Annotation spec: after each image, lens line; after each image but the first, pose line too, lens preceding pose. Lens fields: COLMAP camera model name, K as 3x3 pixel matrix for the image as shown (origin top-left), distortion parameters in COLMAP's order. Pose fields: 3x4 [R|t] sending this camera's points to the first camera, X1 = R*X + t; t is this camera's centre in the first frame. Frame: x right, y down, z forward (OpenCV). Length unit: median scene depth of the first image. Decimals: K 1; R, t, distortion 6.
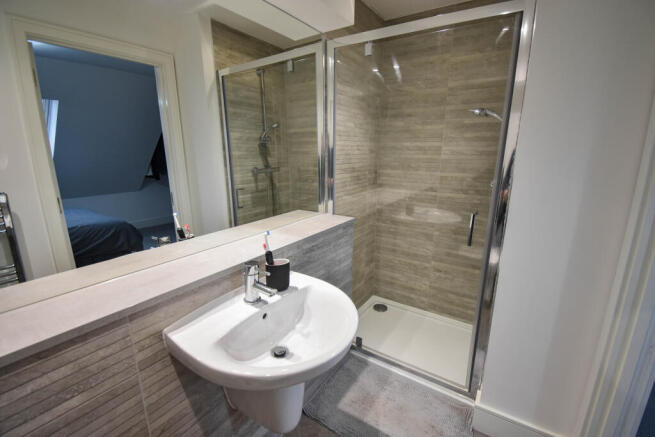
lens RADIAL K [[291.6, 0, 327.5], [0, 291.6, 218.5], [0, 0, 1]] dist [0.001704, 0.000125]
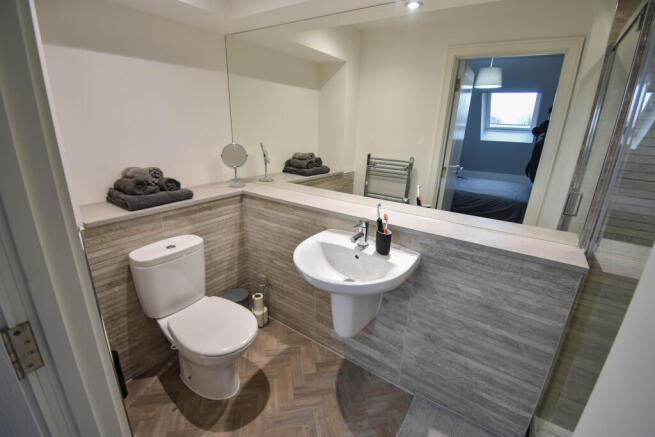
lens RADIAL K [[291.6, 0, 327.5], [0, 291.6, 218.5], [0, 0, 1]] dist [0.001704, 0.000125]
pose [[-0.012175, 0.317282, -0.948253, 1.000481], [-0.254898, 0.916009, 0.309766, -0.228764], [0.966891, 0.245480, 0.069722, 0.647756]]
